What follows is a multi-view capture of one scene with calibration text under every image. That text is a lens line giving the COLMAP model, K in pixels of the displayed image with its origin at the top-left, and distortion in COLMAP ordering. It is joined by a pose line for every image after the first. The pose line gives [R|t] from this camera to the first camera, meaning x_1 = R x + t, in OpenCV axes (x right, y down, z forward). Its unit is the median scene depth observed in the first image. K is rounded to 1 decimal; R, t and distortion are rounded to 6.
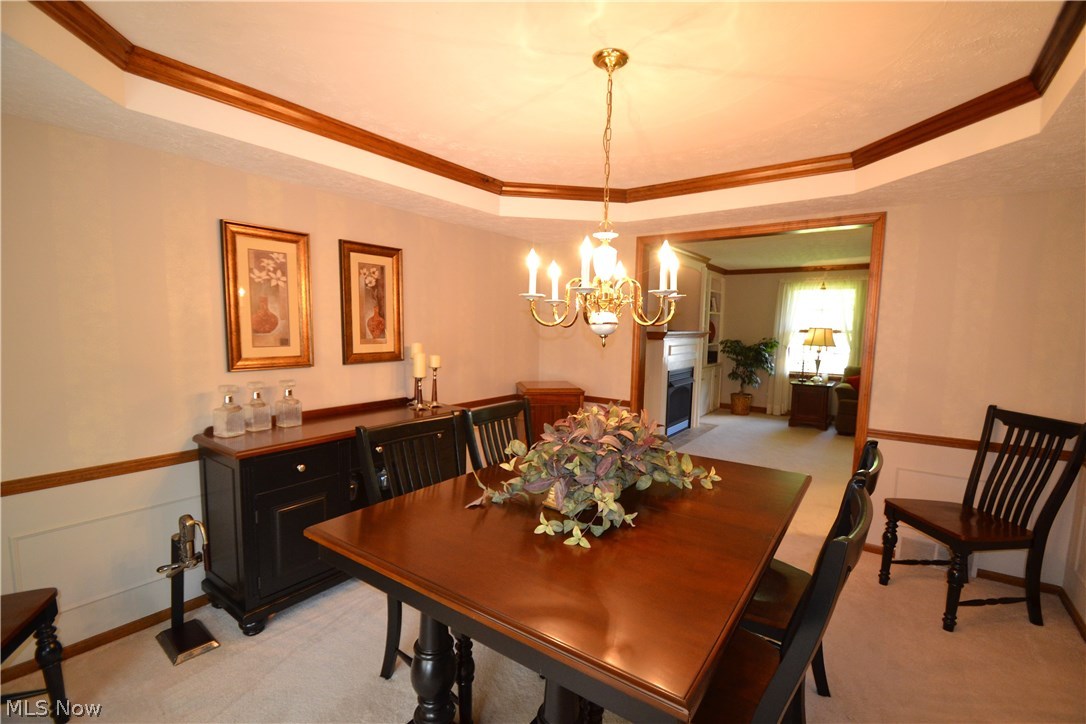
lens RADIAL K [[484.8, 0, 547.2], [0, 484.8, 371.9], [0, 0, 1]] dist [0.013072, -0.019469]
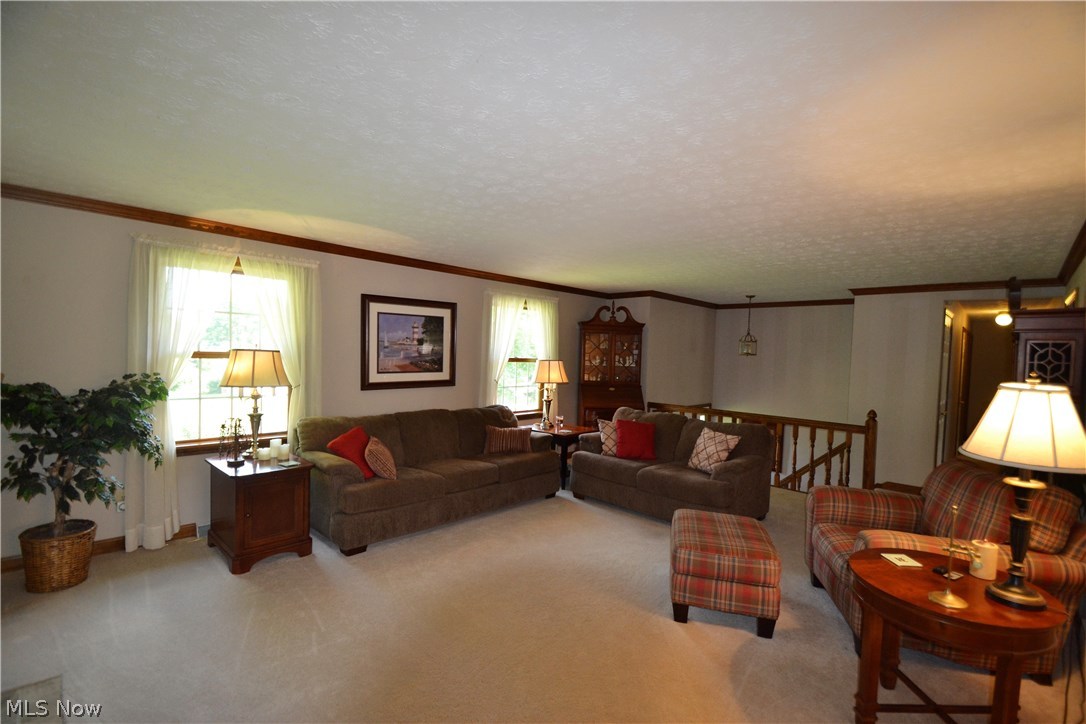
lens RADIAL K [[484.8, 0, 547.2], [0, 484.8, 371.9], [0, 0, 1]] dist [0.013072, -0.019469]
pose [[0.140791, -0.048554, 0.988848, 0.247932], [0.064064, 0.997150, 0.039840, -0.157503], [-0.987964, 0.057741, 0.143500, 1.453590]]
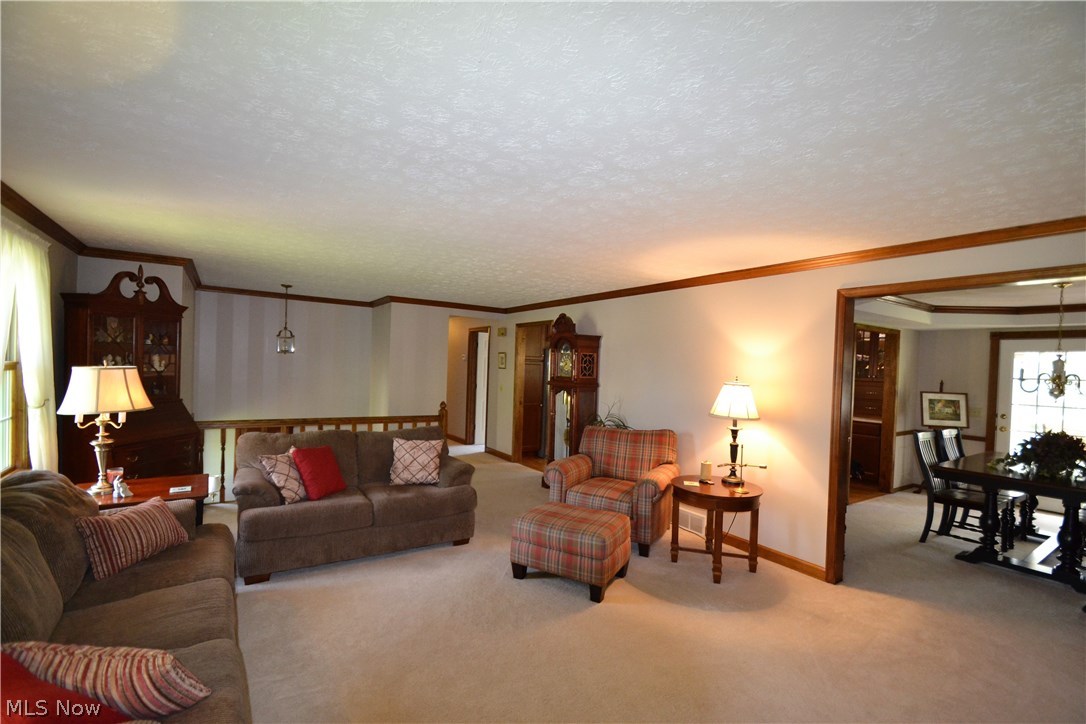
lens RADIAL K [[484.8, 0, 547.2], [0, 484.8, 371.9], [0, 0, 1]] dist [0.013072, -0.019469]
pose [[-0.940102, -0.054718, 0.336475, 0.989284], [-0.018604, 0.993798, 0.109633, -0.251186], [-0.340387, 0.096807, -0.935289, 2.408922]]
